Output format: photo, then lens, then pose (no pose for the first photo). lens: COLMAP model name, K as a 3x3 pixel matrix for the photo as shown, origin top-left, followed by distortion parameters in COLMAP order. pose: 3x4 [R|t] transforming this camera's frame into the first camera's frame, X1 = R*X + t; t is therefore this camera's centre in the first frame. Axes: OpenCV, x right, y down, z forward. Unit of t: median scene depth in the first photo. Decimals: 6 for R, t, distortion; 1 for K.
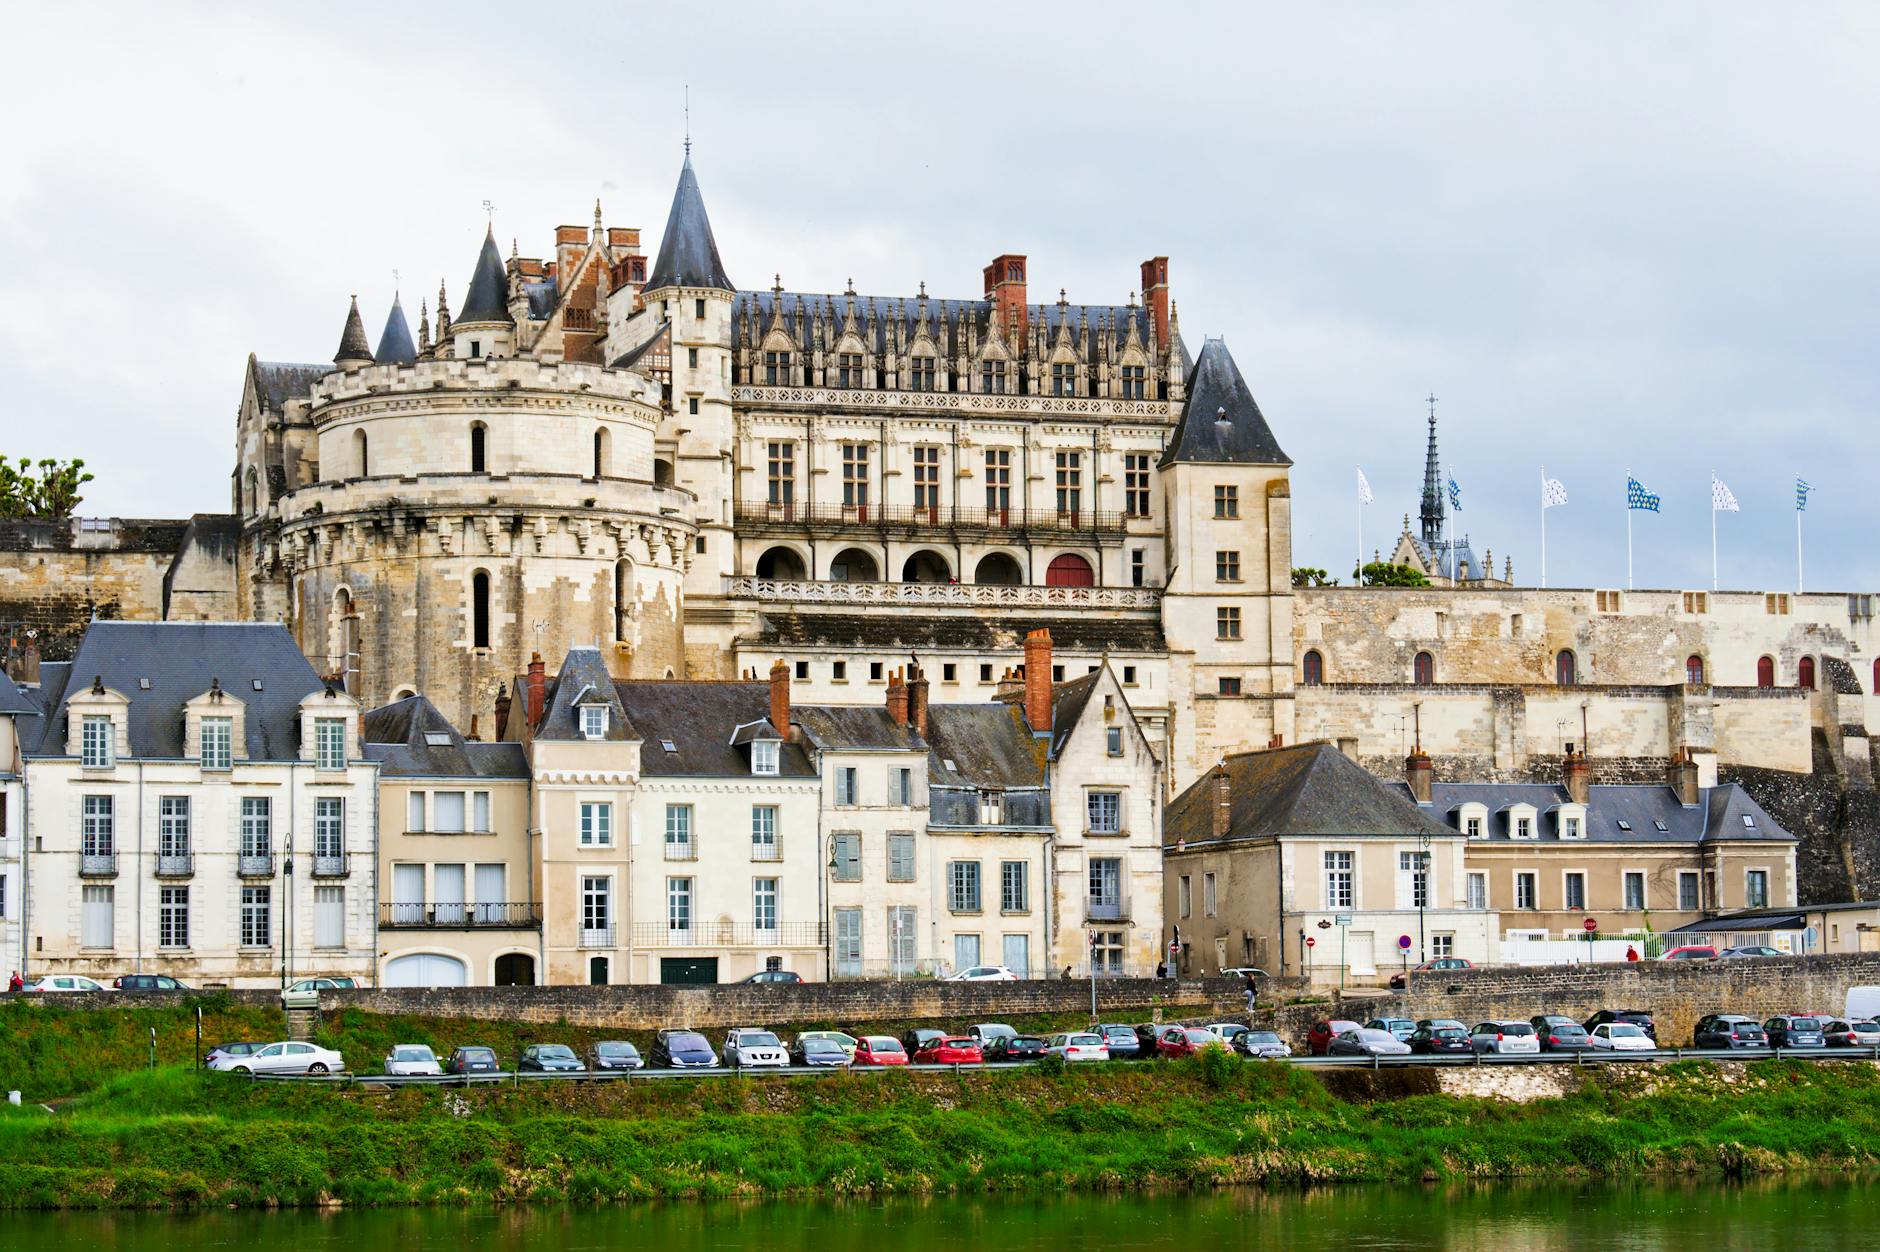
lens RADIAL K [[4942.2, 0, 940.0], [0, 4942.2, 626.0], [0, 0, 1]] dist [-0.129200, 1.603901]
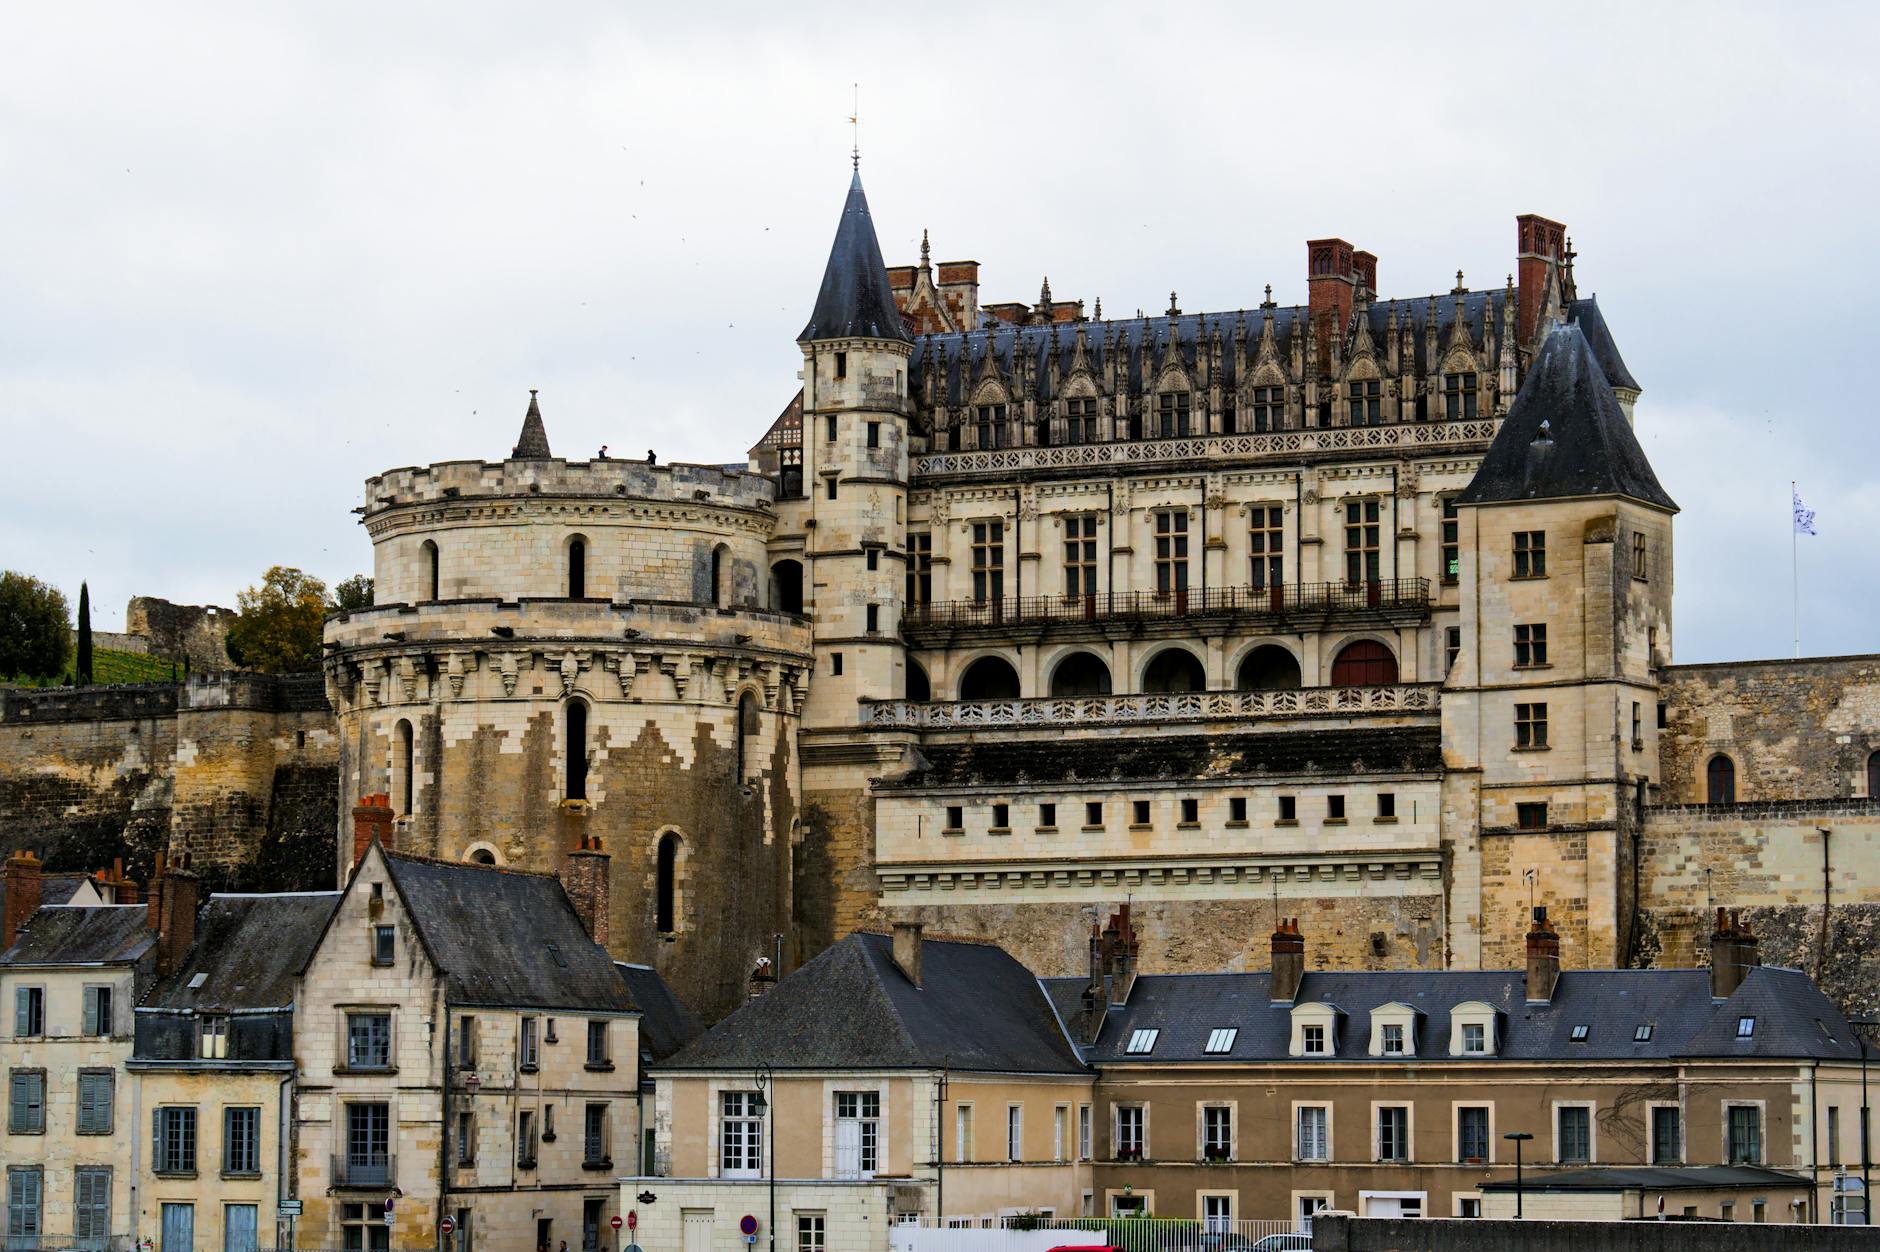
lens RADIAL K [[4942.2, 0, 940.0], [0, 4942.2, 626.0], [0, 0, 1]] dist [-0.129200, 1.603901]
pose [[0.663471, -0.055778, -0.746120, 0.551973], [0.052222, 0.998238, -0.028189, 0.000633], [0.746377, -0.020261, 0.665215, 0.486344]]
